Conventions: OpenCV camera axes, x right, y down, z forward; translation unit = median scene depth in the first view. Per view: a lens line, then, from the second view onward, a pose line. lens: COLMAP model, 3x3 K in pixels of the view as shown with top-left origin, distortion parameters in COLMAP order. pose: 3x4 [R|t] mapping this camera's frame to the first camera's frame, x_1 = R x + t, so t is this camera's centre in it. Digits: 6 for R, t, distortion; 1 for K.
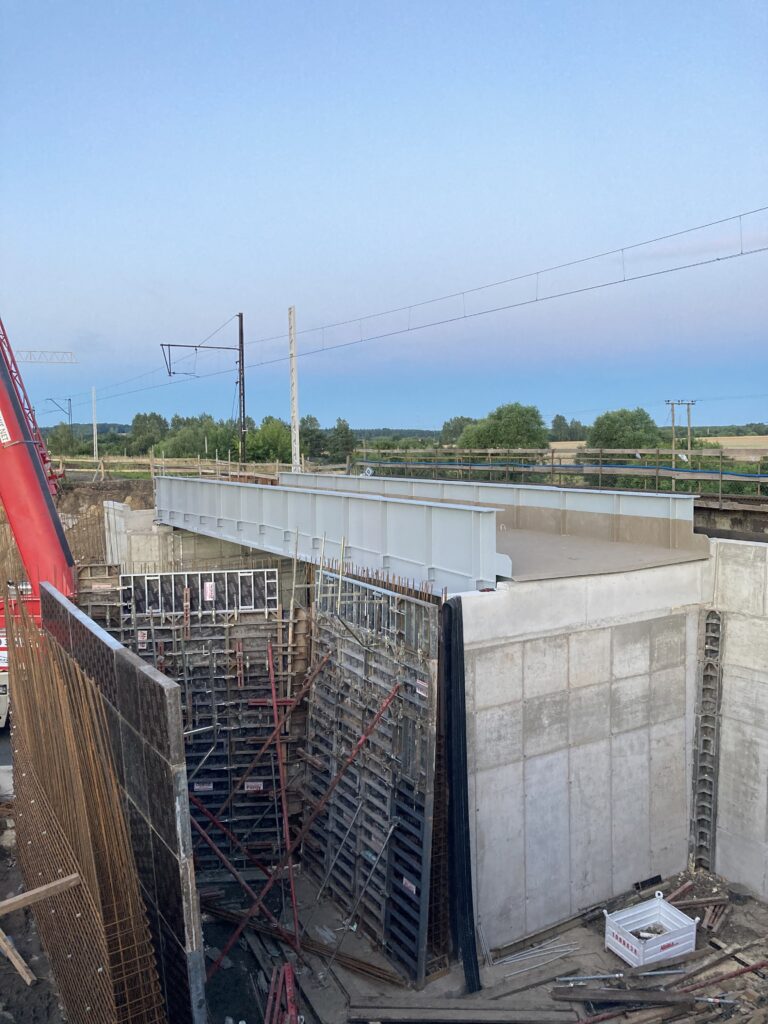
lens RADIAL K [[840.1, 0, 378.8], [0, 840.1, 505.5], [0, 0, 1]] dist [0.045512, -0.004895]
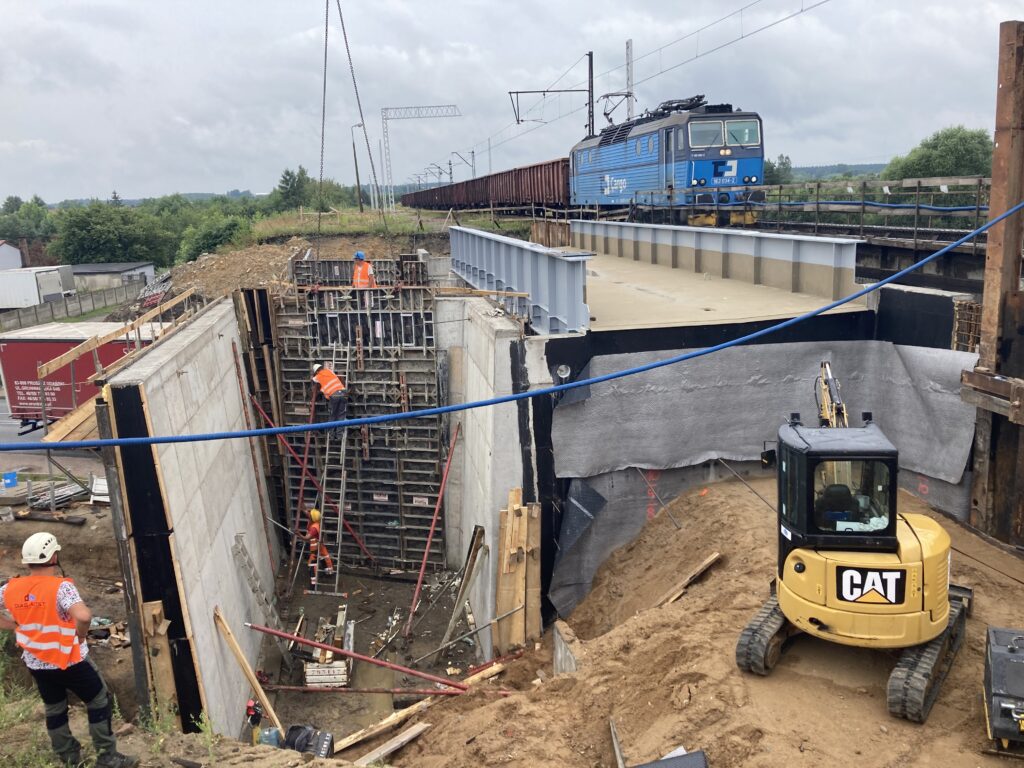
lens RADIAL K [[840.1, 0, 512.0], [0, 840.1, 384.0], [0, 0, 1]] dist [0.045512, -0.004895]
pose [[0.933763, 0.052000, -0.354094, 0.362028], [0.003366, 0.988069, 0.153976, 0.002521], [0.357876, -0.144969, 0.922447, 0.023895]]
